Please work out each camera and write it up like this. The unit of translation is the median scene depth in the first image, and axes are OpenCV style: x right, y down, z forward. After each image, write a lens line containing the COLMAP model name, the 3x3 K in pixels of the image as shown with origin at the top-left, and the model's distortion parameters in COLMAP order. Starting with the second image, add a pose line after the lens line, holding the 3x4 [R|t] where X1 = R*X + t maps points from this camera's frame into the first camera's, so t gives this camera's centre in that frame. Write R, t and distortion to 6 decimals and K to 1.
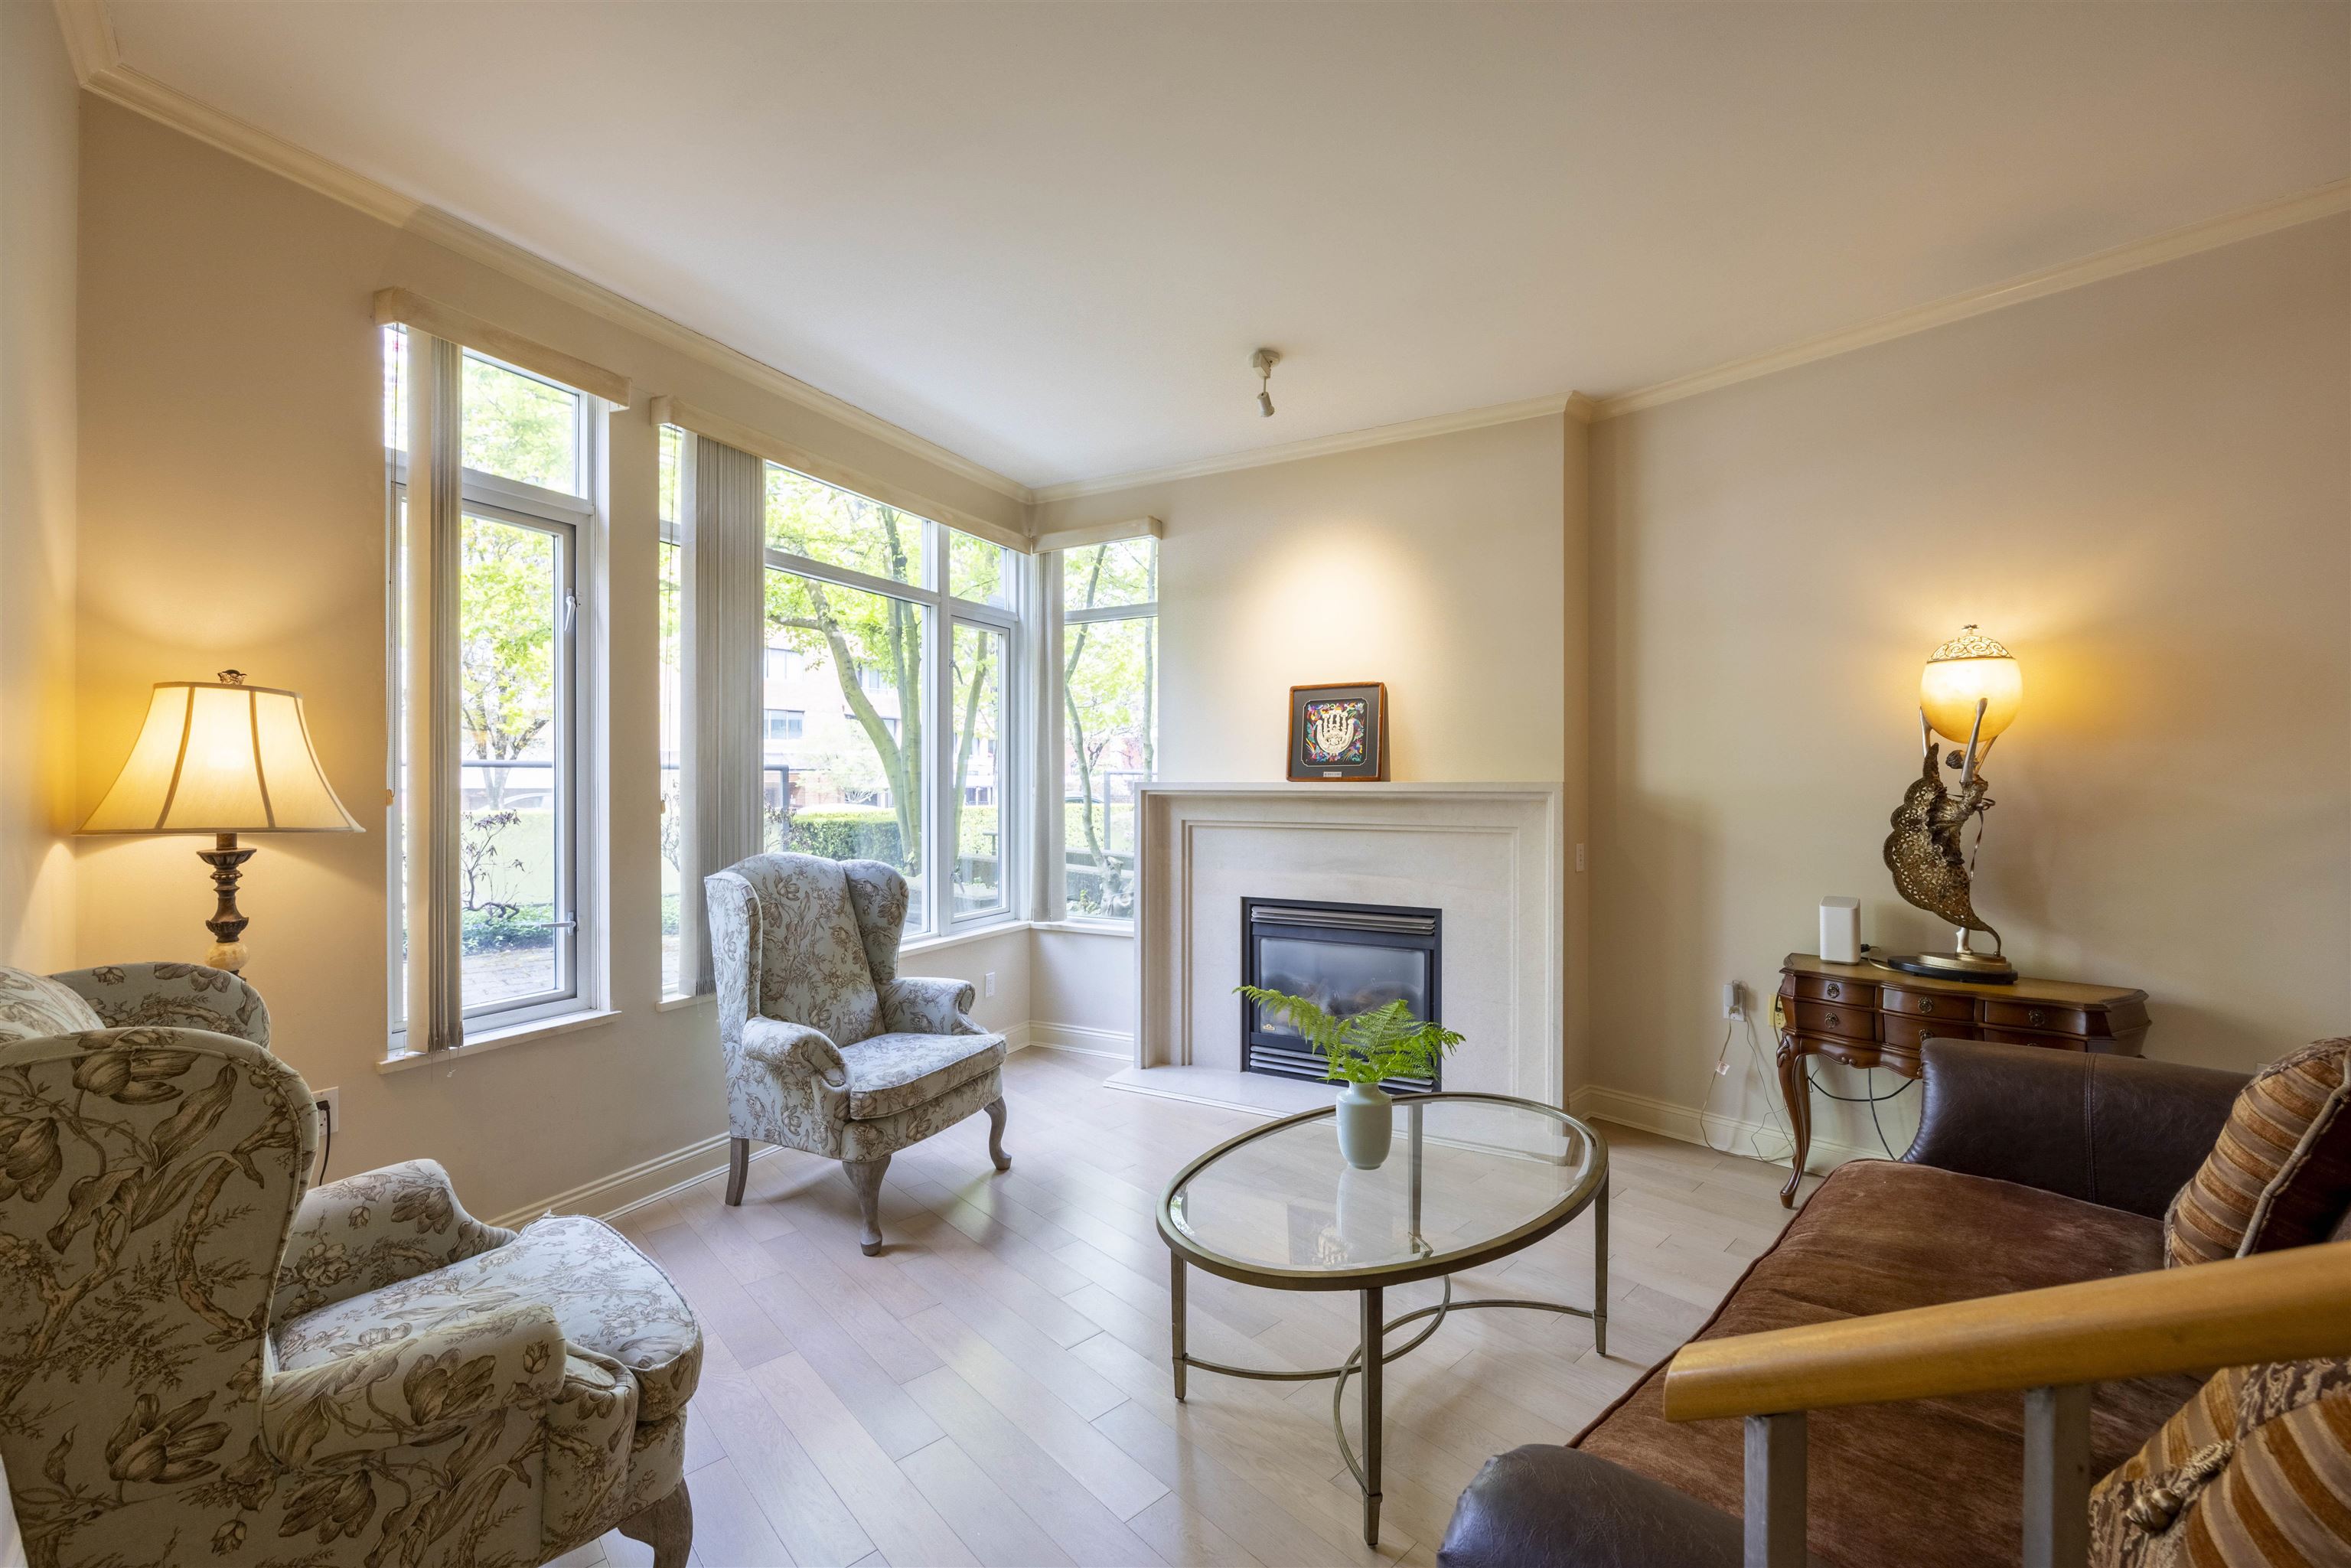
lens RADIAL K [[936.6, 0, 1175.5], [0, 936.6, 784.0], [0, 0, 1]] dist [0.001220, -0.000541]
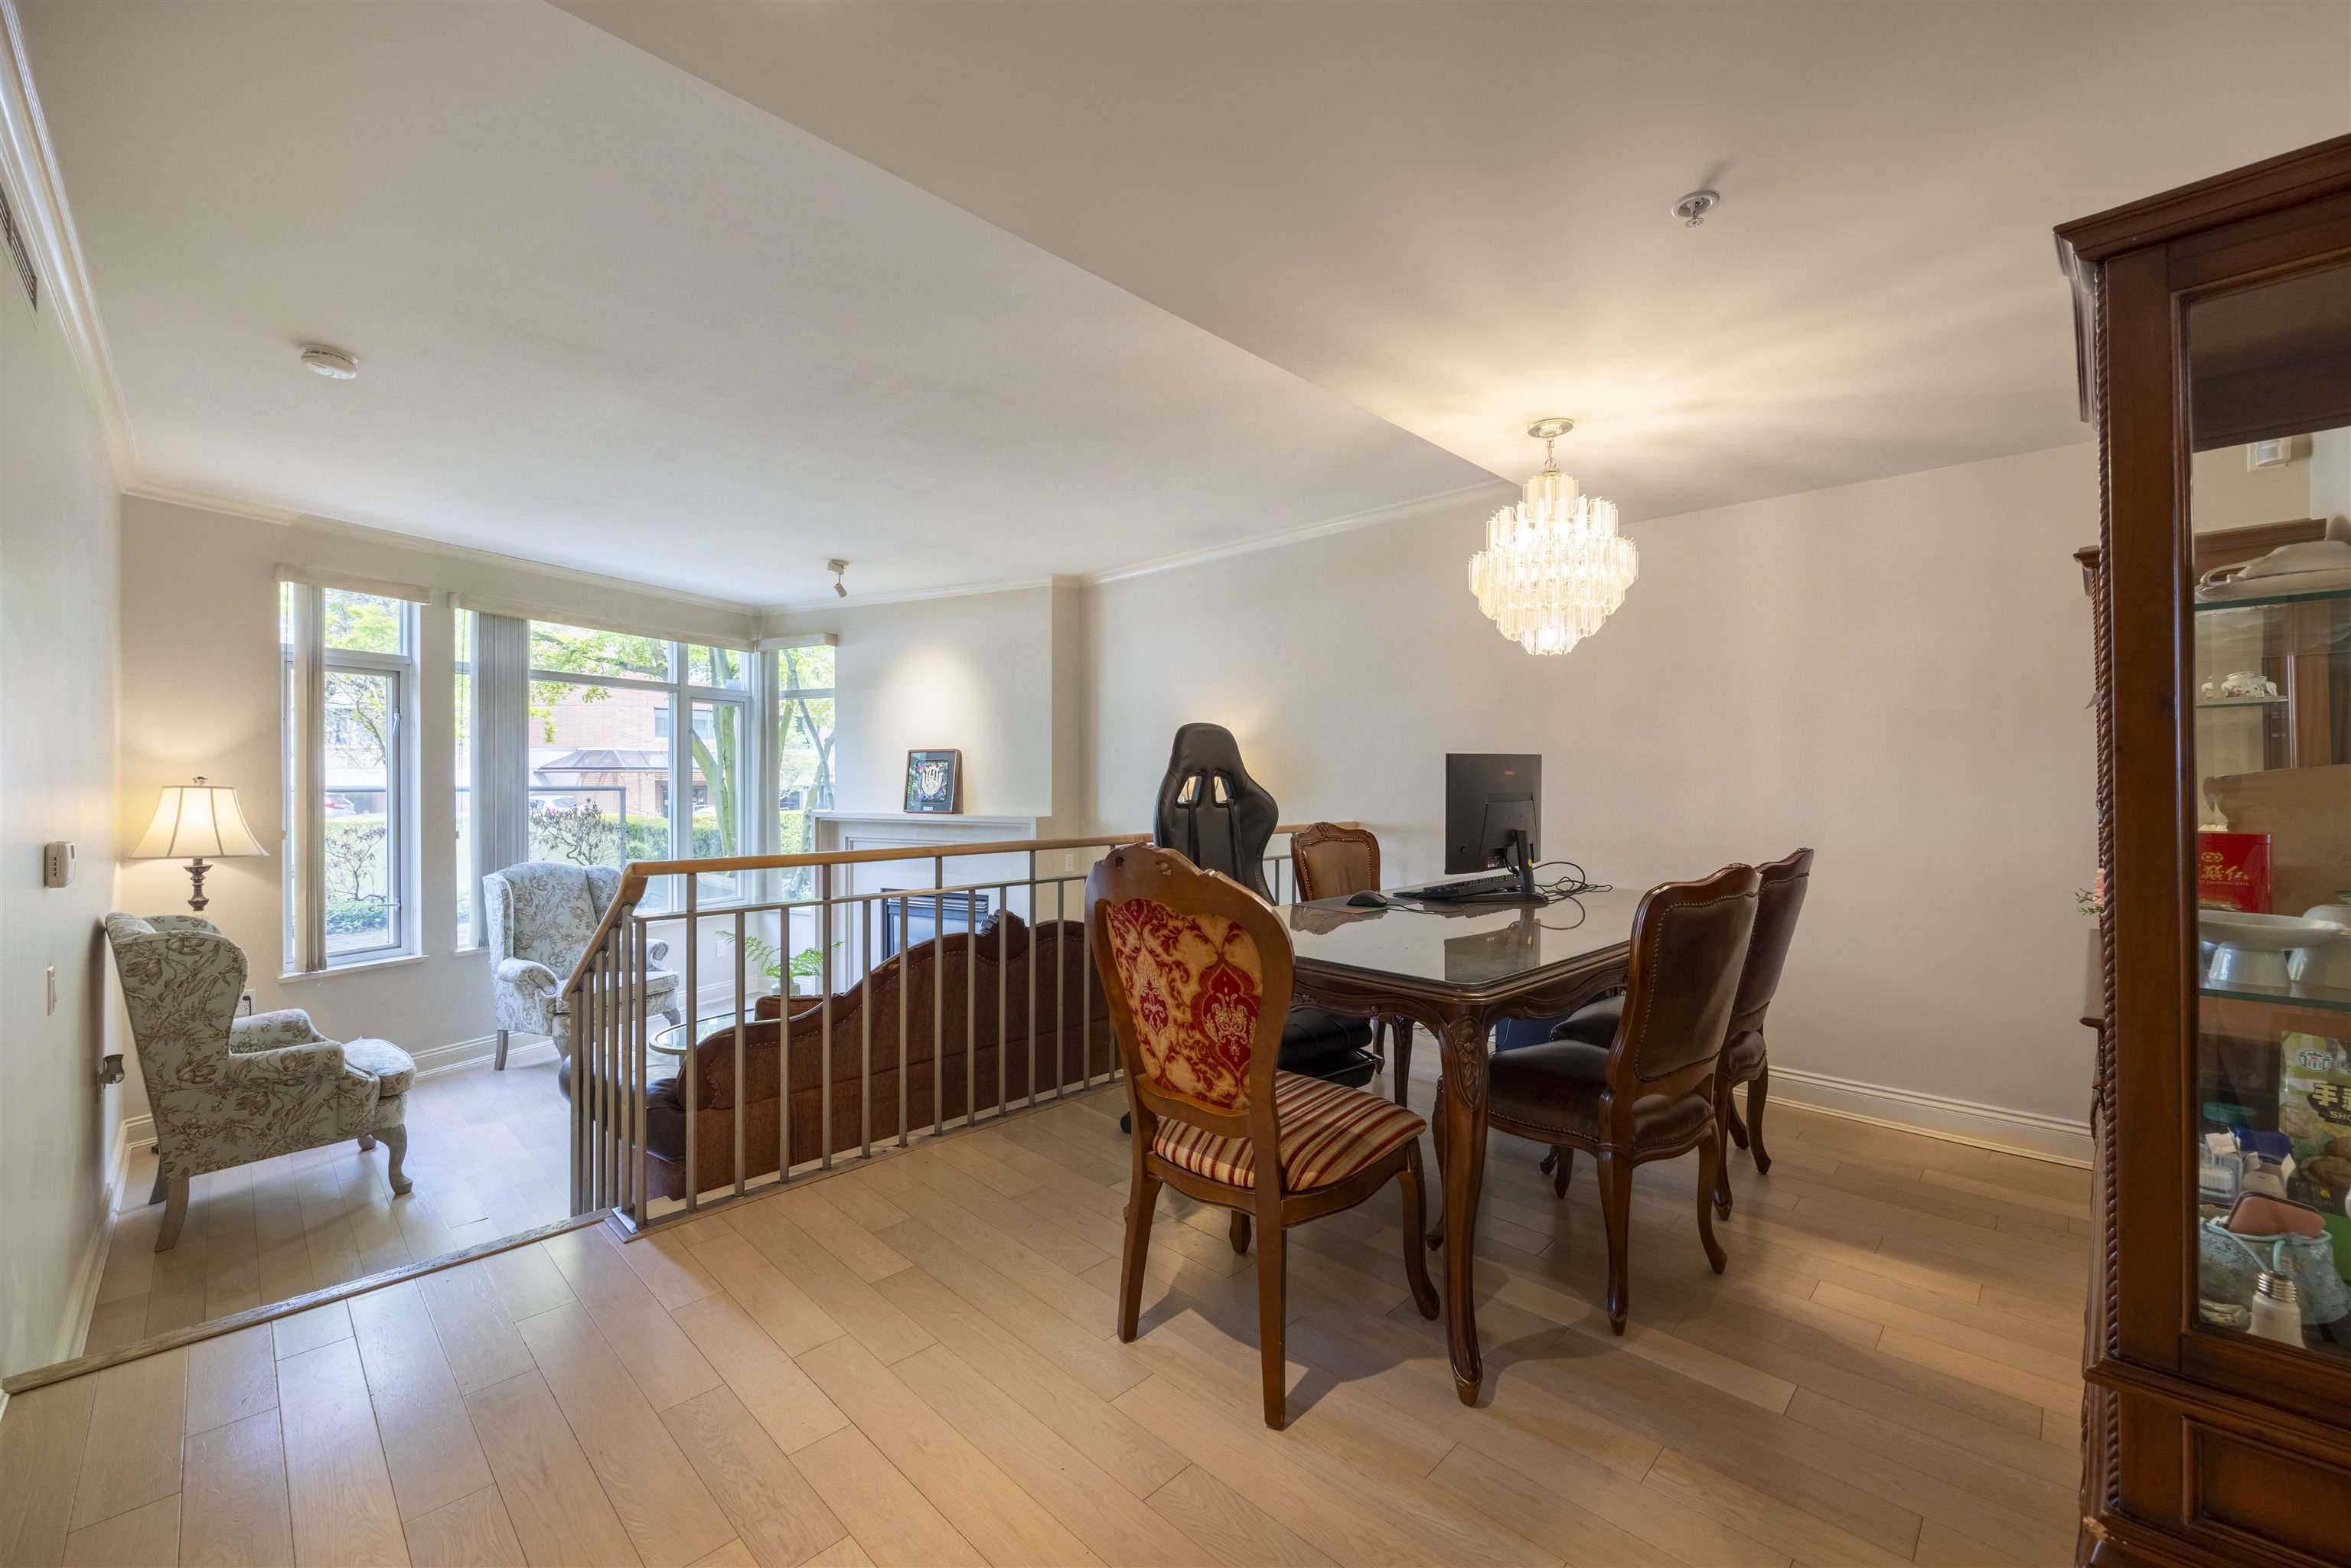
lens RADIAL K [[936.6, 0, 1175.5], [0, 936.6, 784.0], [0, 0, 1]] dist [0.001220, -0.000541]
pose [[0.998835, 0.002955, 0.048171, 0.710298], [-0.003292, 0.999971, 0.006906, -0.089563], [-0.048149, -0.007057, 0.998815, -0.797613]]
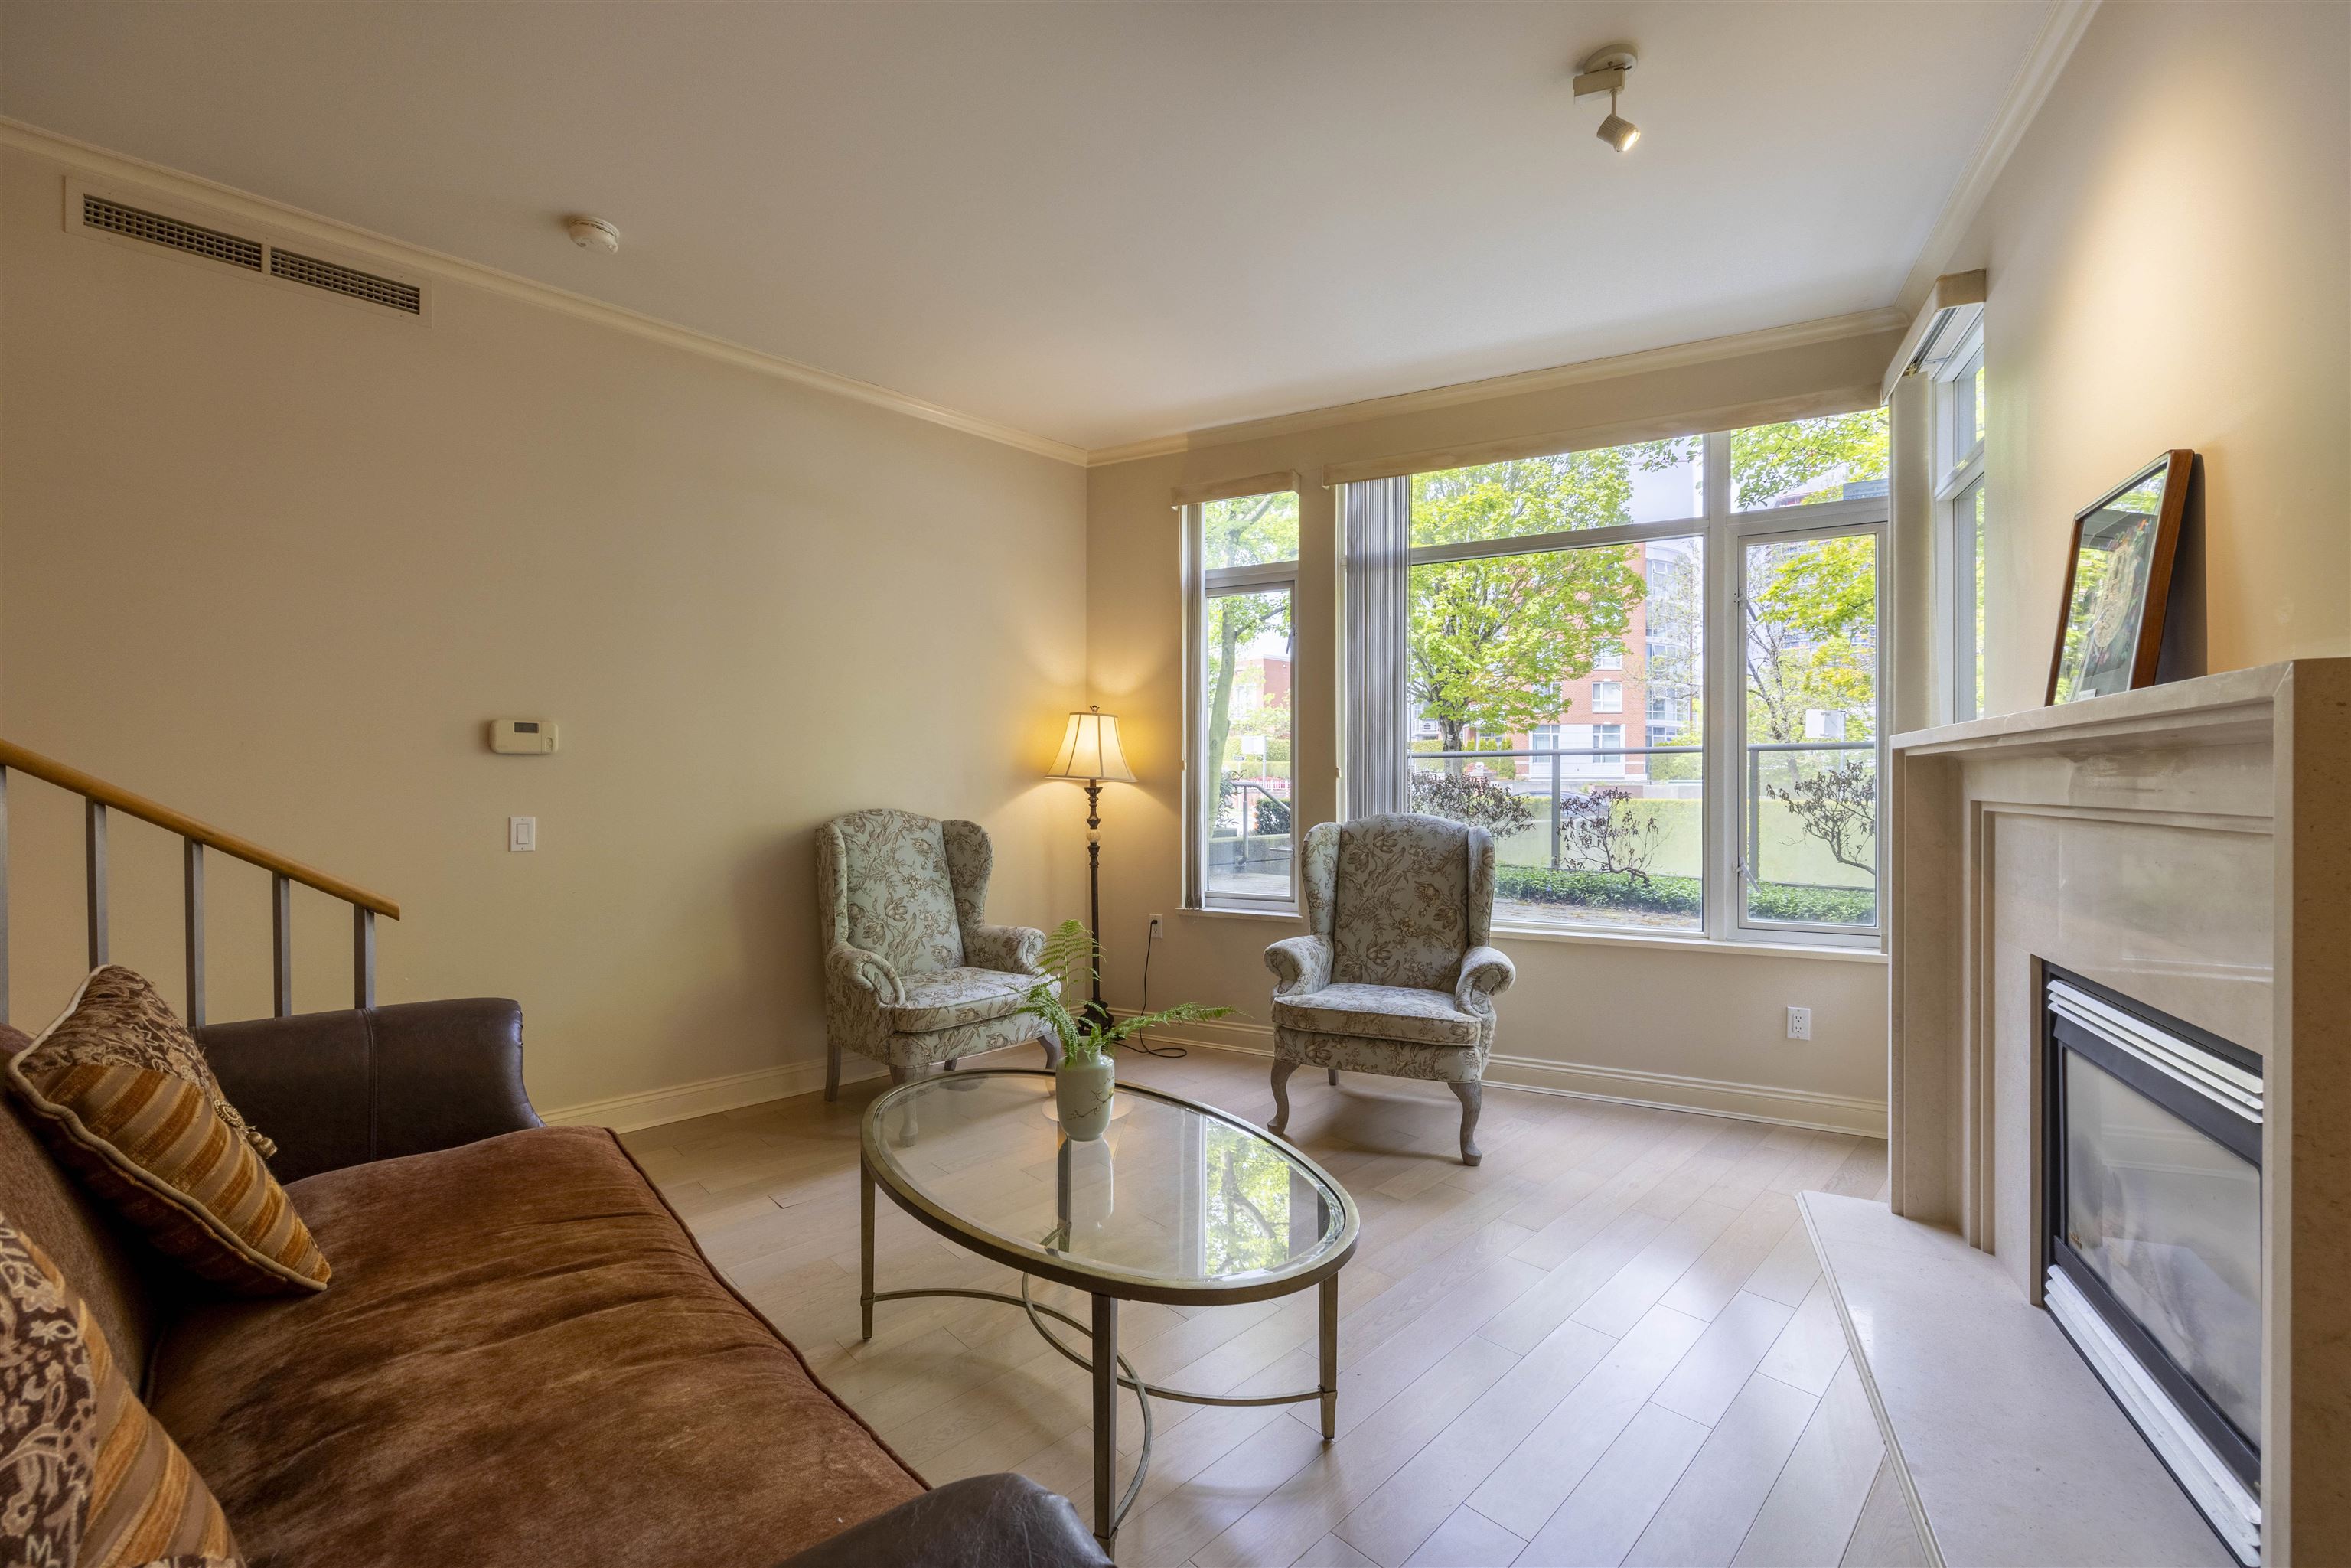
lens RADIAL K [[936.6, 0, 1175.5], [0, 936.6, 784.0], [0, 0, 1]] dist [0.001220, -0.000541]
pose [[0.027263, 0.000129, -0.999628, 0.841941], [-0.001293, 0.999999, 0.000094, 0.044020], [0.999627, 0.001290, 0.027263, 0.792952]]
